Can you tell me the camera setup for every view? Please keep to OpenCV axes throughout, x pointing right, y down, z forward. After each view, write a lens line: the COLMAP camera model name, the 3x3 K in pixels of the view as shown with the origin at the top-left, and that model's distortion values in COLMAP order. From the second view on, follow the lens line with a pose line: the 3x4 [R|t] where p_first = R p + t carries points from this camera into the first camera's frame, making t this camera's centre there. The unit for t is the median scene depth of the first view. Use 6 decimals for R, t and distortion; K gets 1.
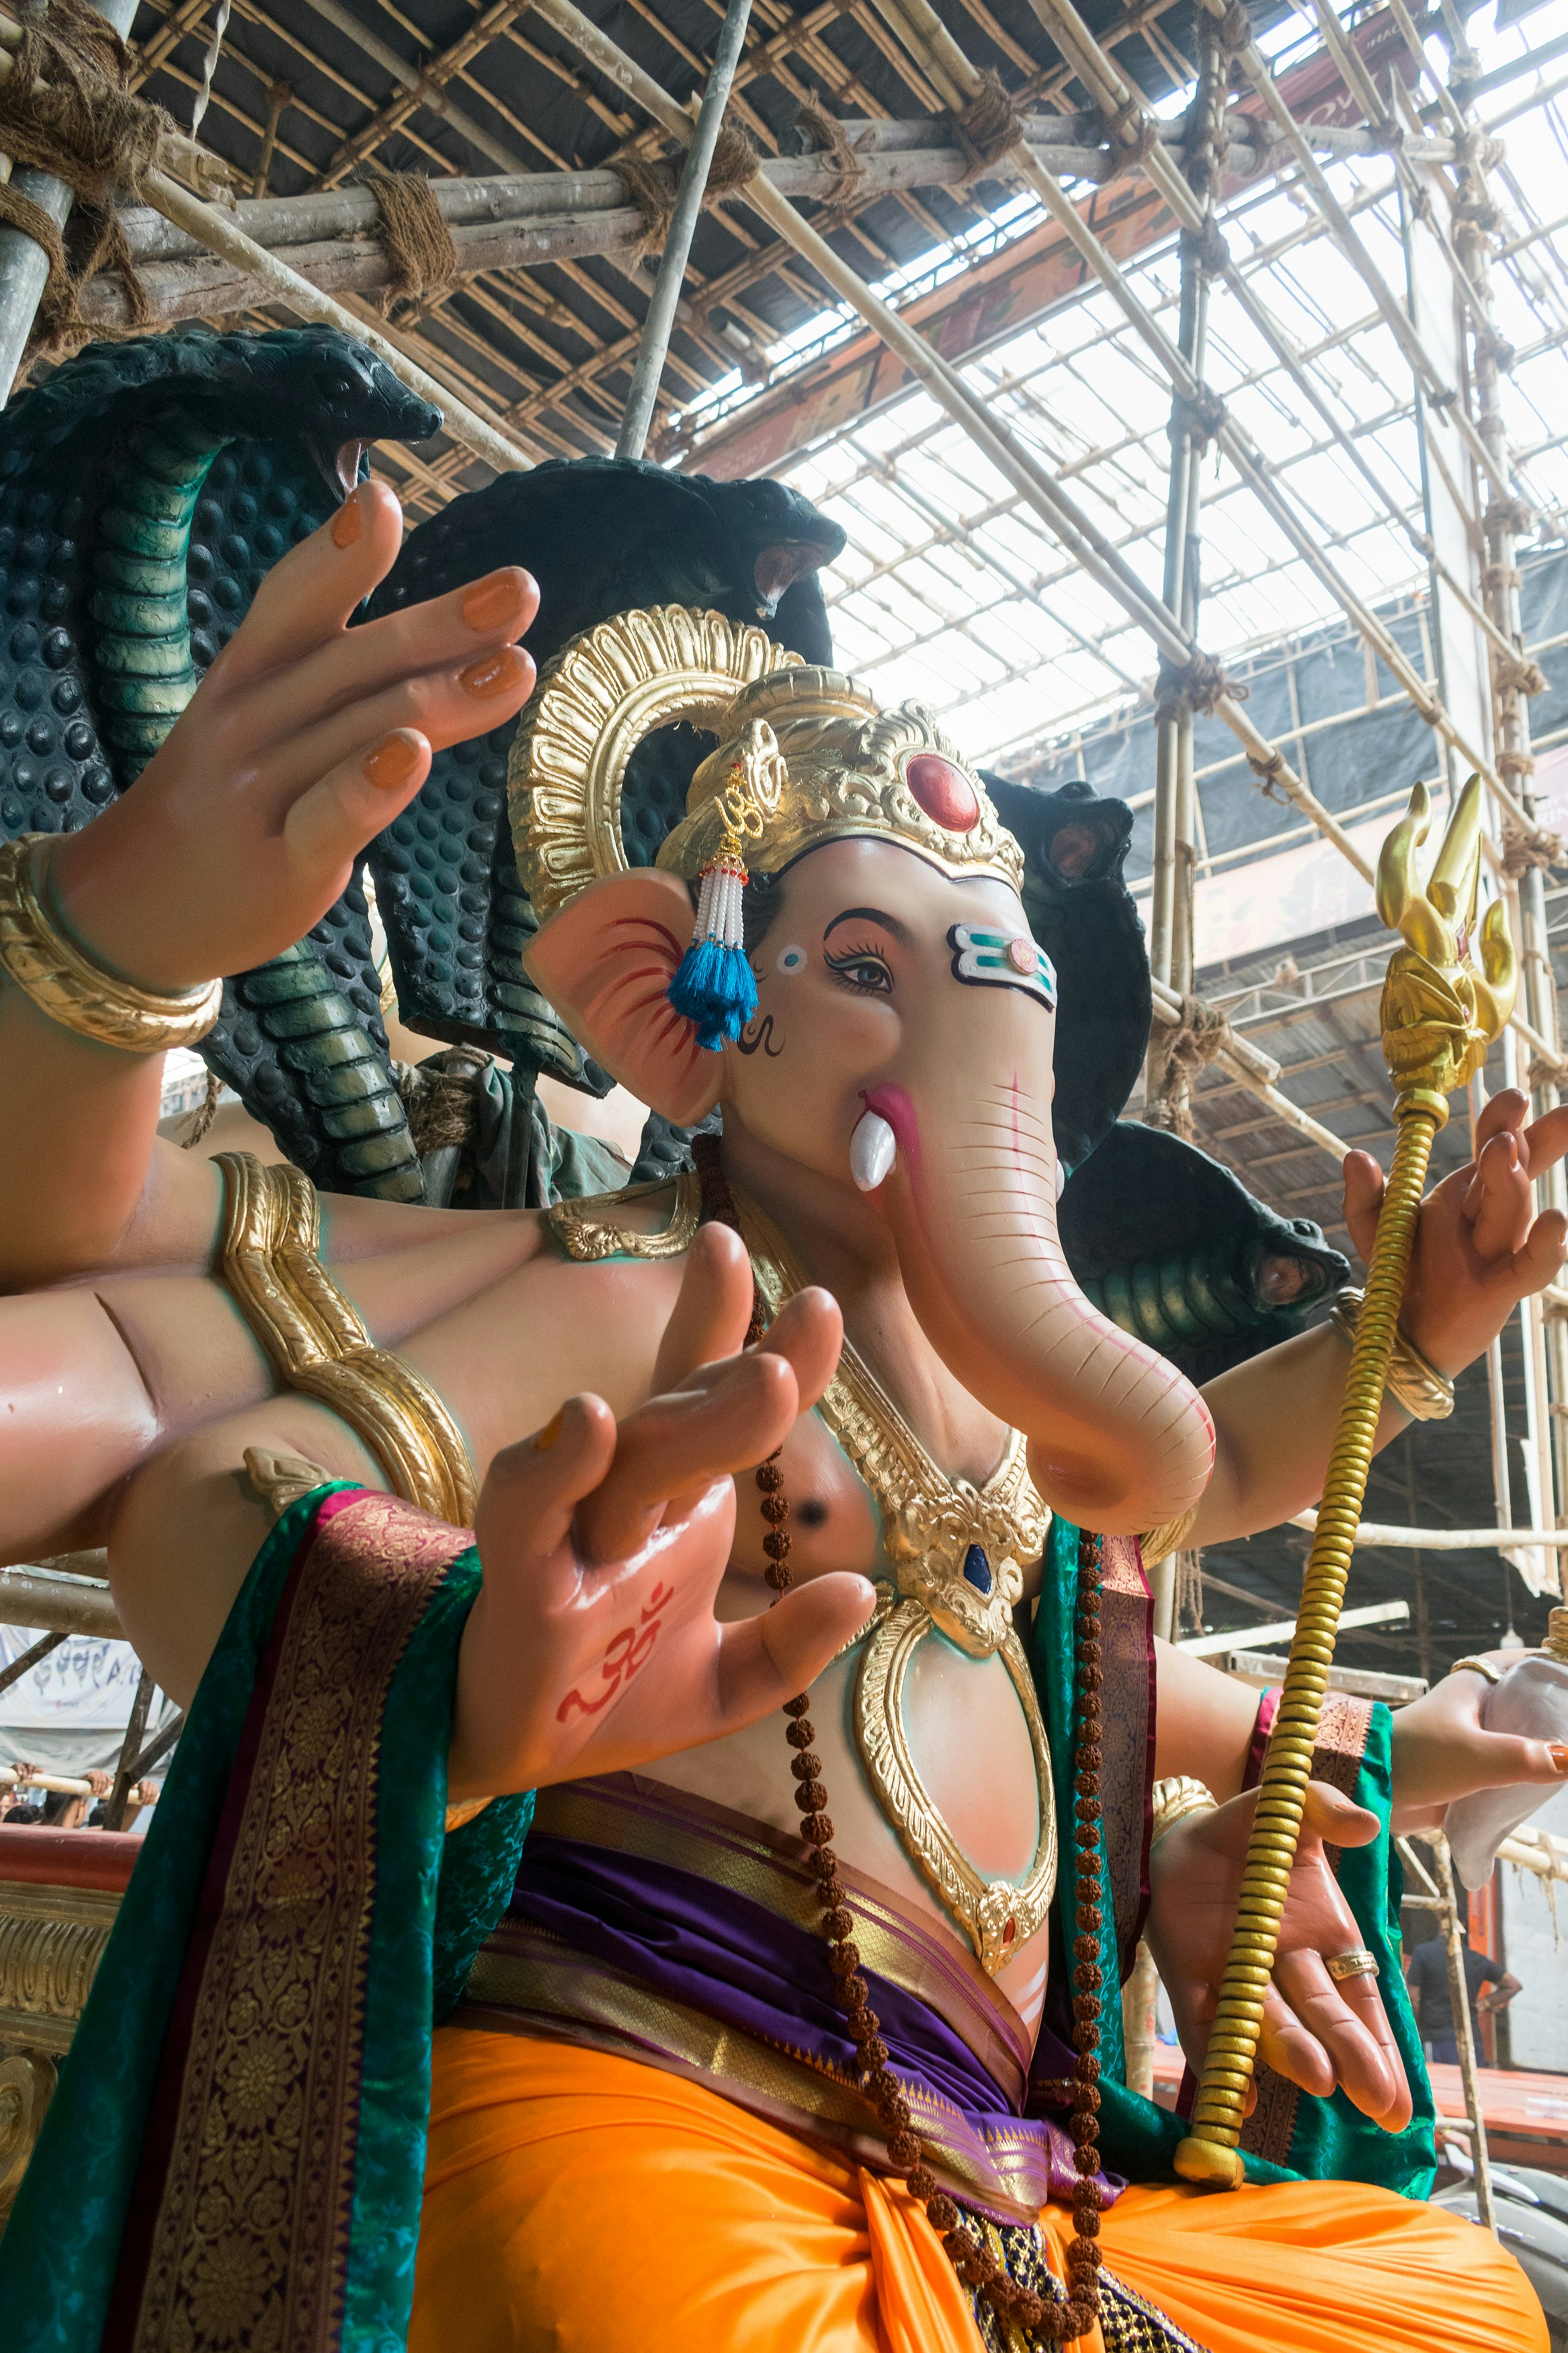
lens RADIAL K [[1795.1, 0, 784.0], [0, 1795.1, 1176.5], [0, 0, 1]] dist [0.006401, 0.002853]
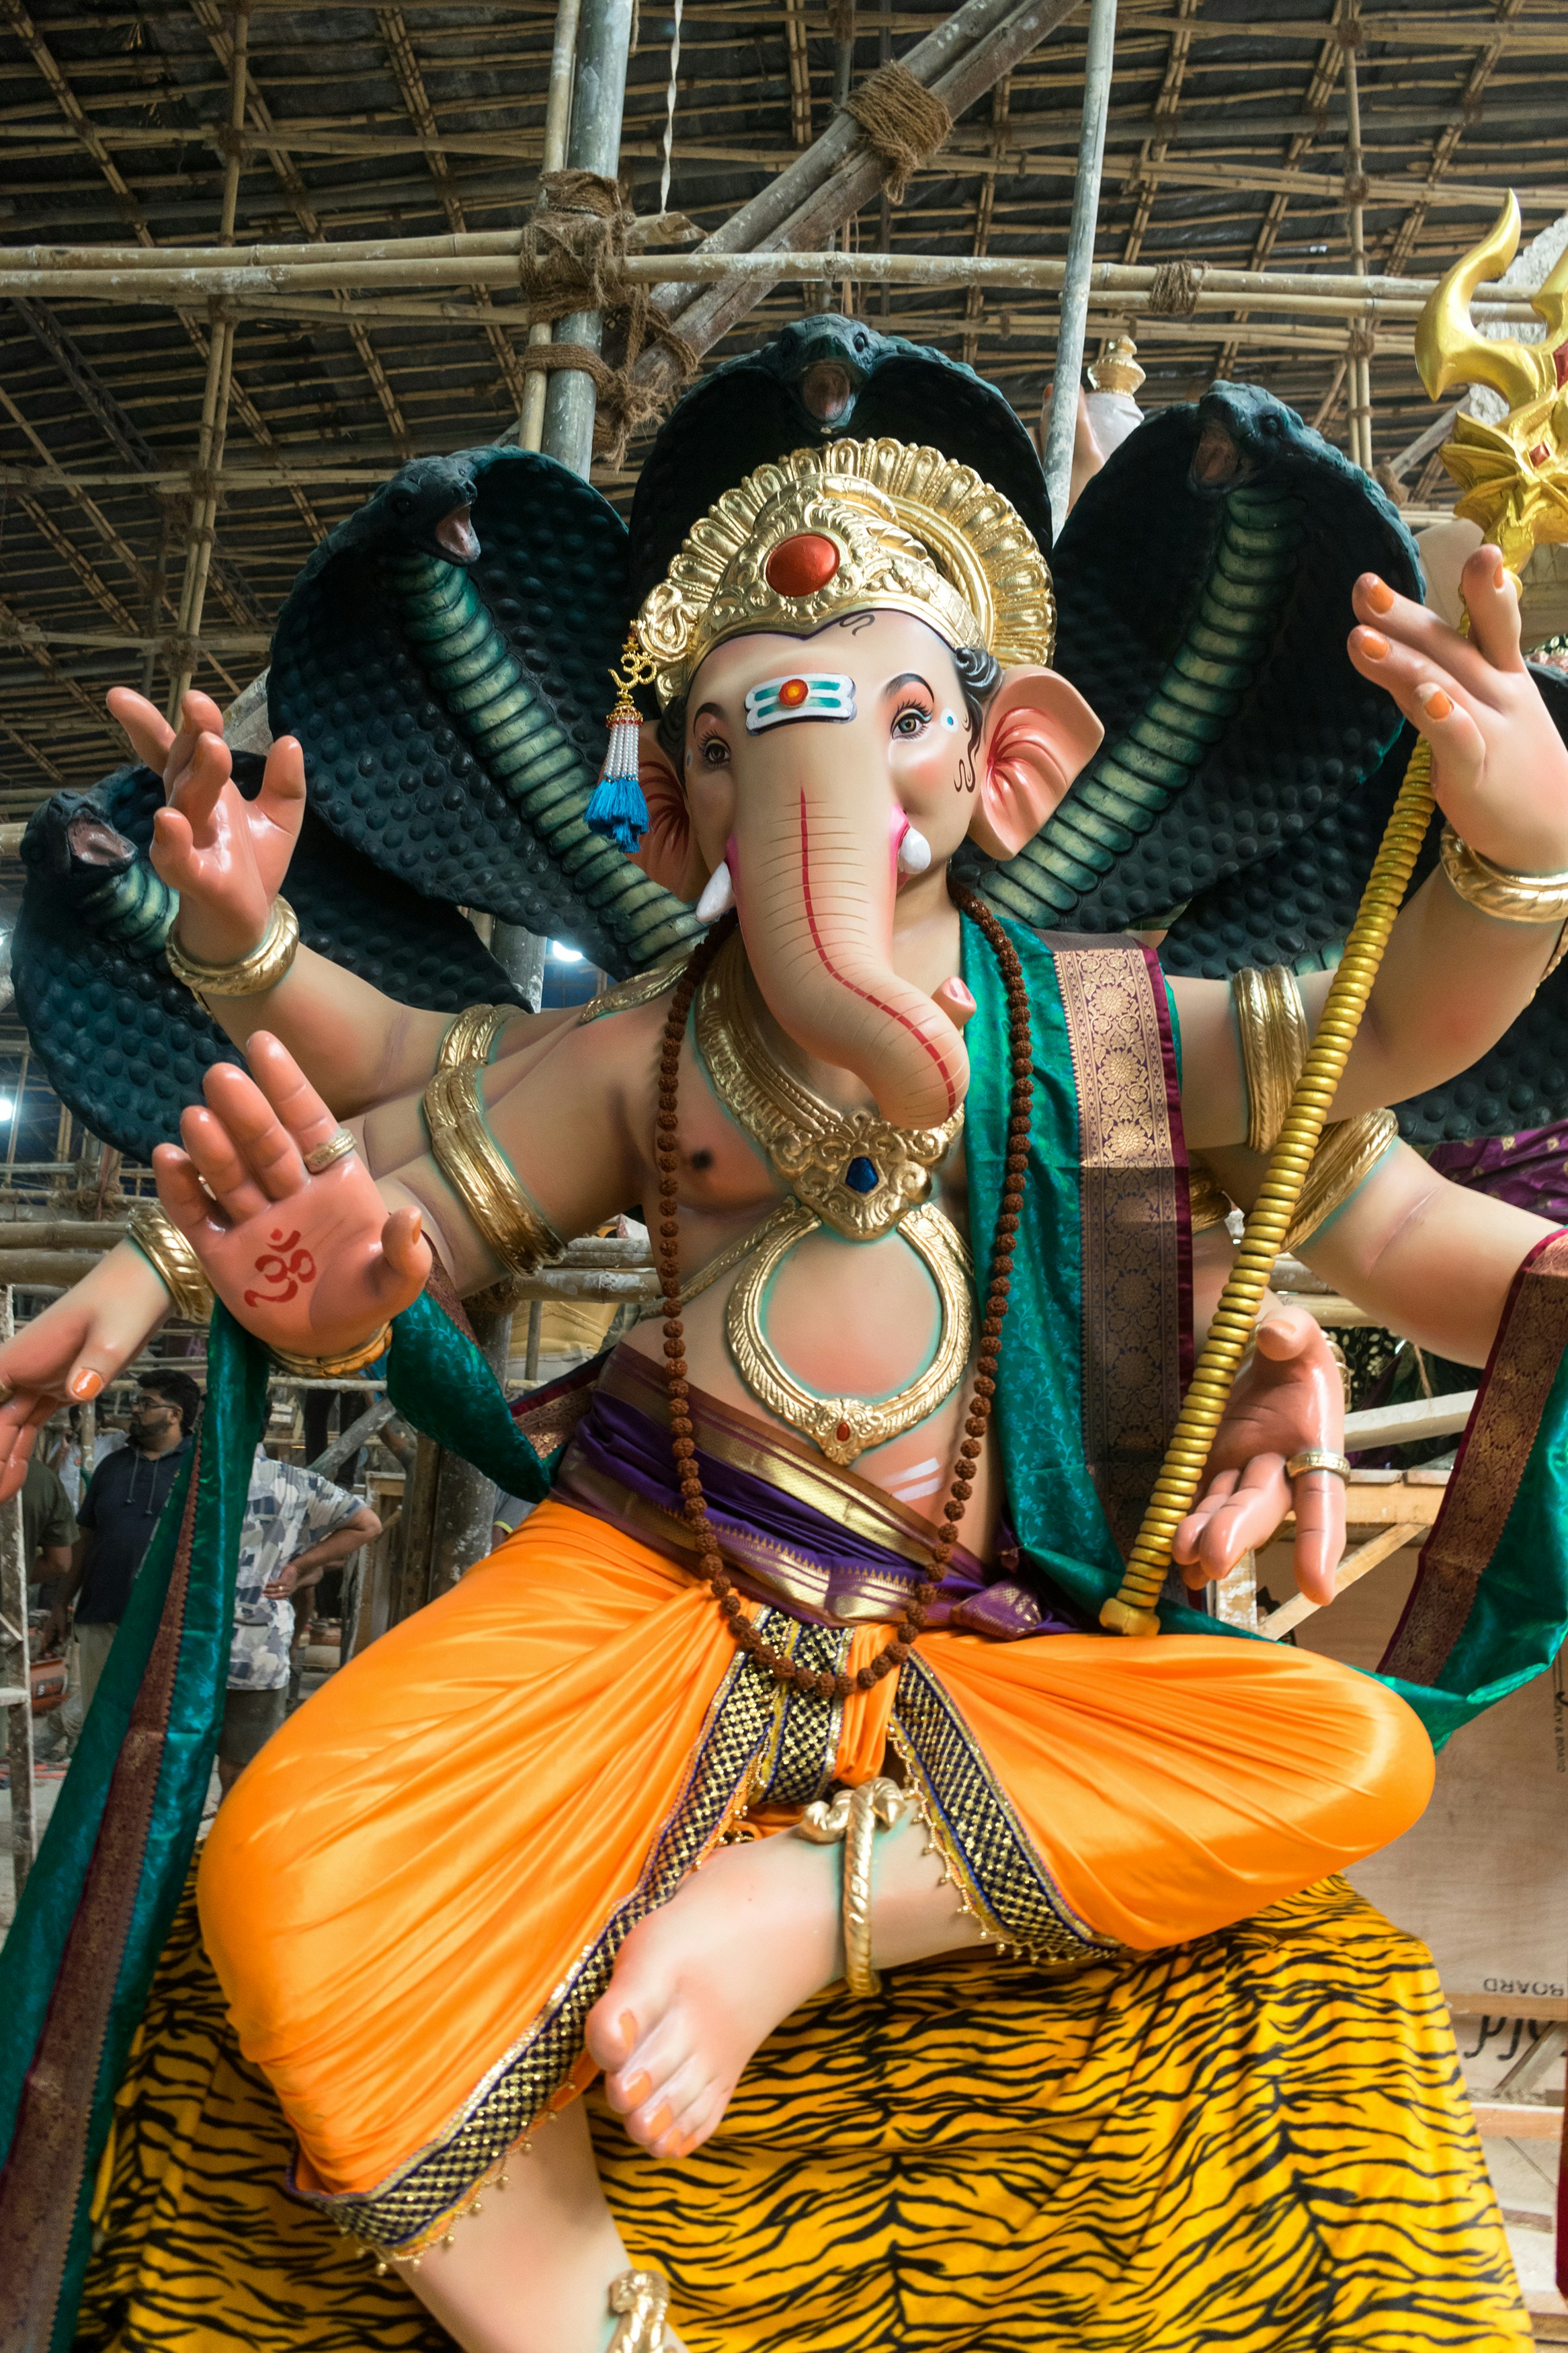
lens RADIAL K [[1795.1, 0, 784.0], [0, 1795.1, 1176.5], [0, 0, 1]] dist [0.006401, 0.002853]
pose [[0.622058, -0.171193, -0.764027, 1.027683], [0.278726, 0.960299, 0.011763, 0.183116], [0.731680, -0.220271, 0.645077, 0.120986]]
